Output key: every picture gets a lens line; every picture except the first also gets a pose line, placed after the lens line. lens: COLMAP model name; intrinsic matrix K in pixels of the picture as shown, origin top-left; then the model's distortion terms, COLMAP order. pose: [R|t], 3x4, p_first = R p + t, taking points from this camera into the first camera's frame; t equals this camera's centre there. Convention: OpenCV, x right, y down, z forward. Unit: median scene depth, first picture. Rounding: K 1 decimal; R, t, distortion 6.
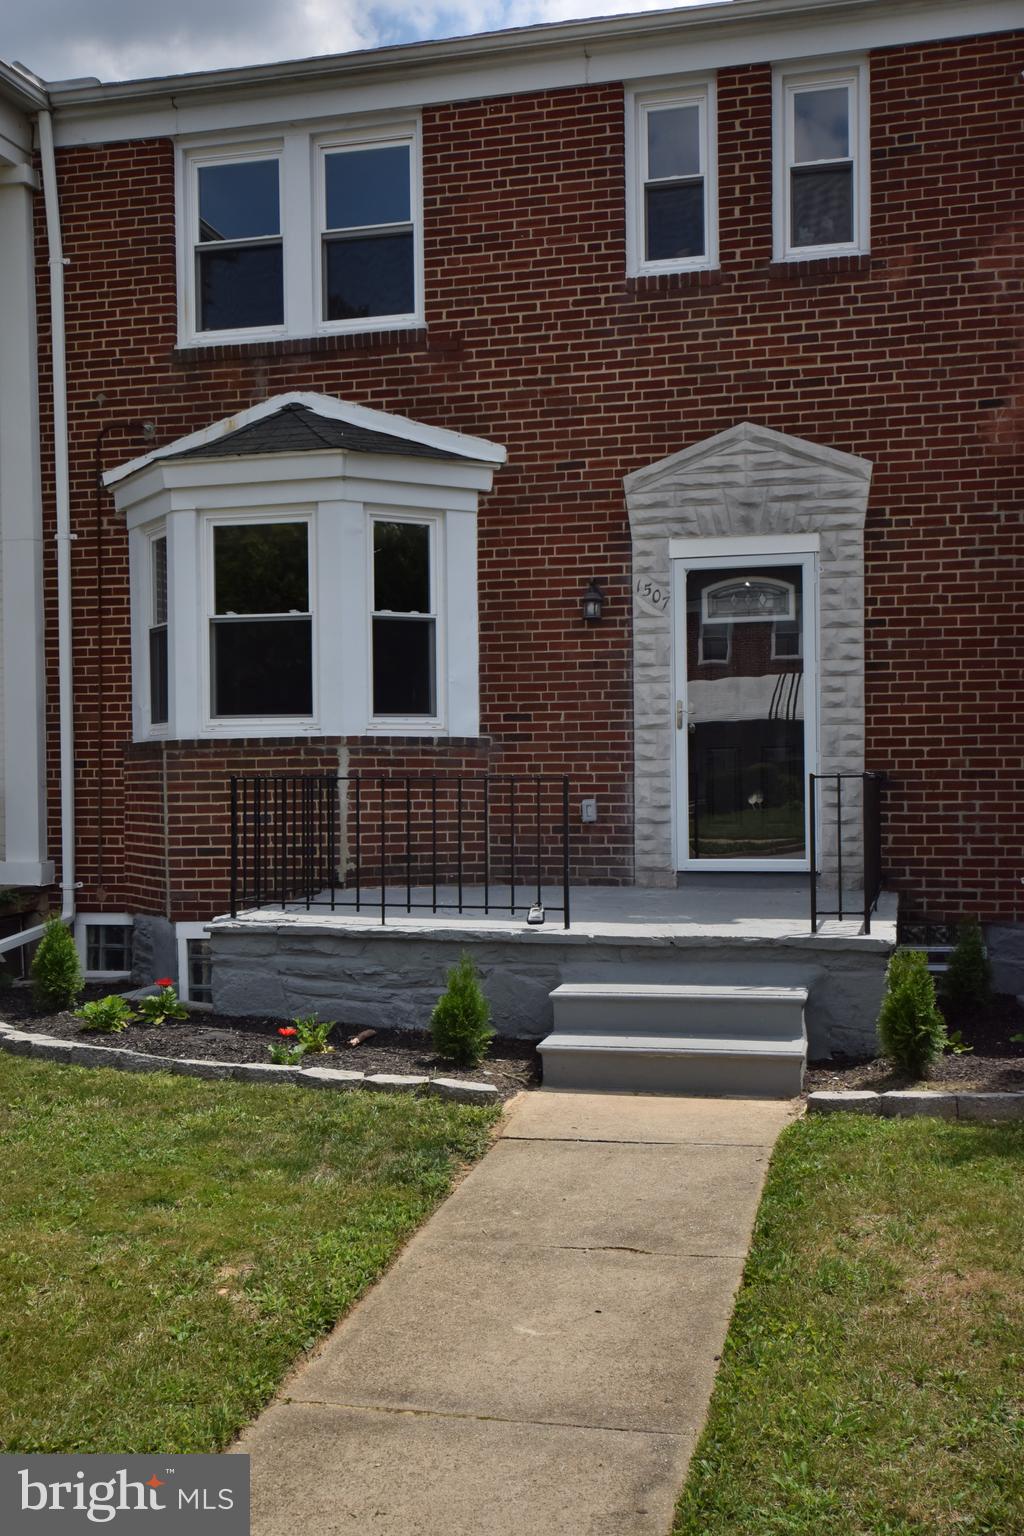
lens RADIAL K [[1535.3, 0, 512.0], [0, 1535.3, 768.0], [0, 0, 1]] dist [0.037778, 0.000974]
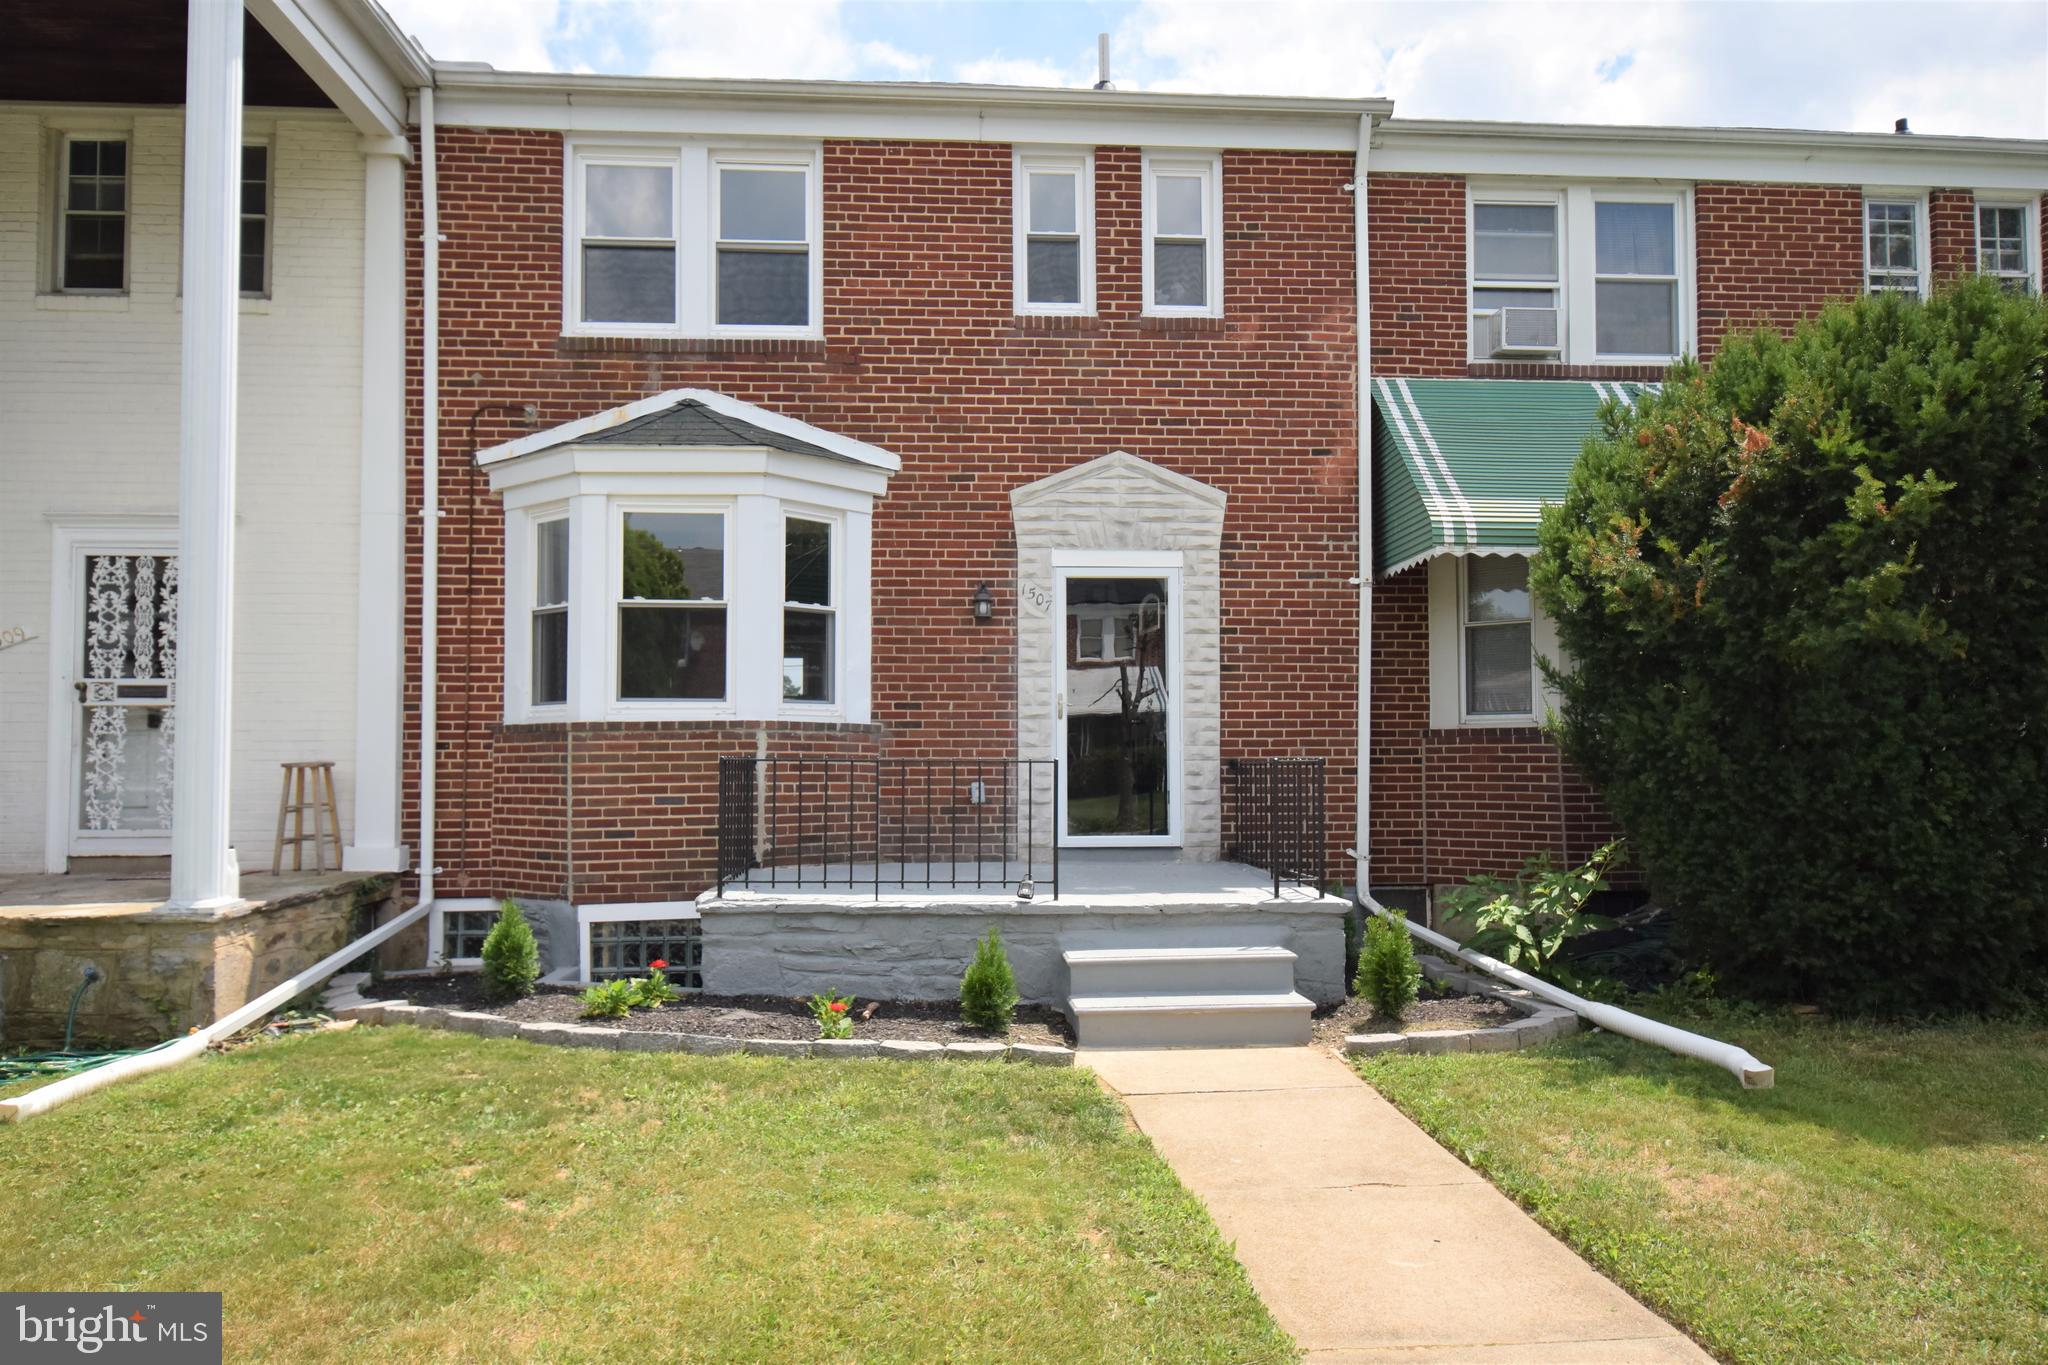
lens RADIAL K [[1387.1, 0, 1003.3], [0, 1387.1, 698.1], [0, 0, 1]] dist [0.019757, -0.002223]
pose [[0.950429, 0.021246, 0.310216, -0.237616], [-0.007470, 0.998935, -0.045528, 0.005188], [-0.310853, 0.040954, 0.949575, 0.056841]]
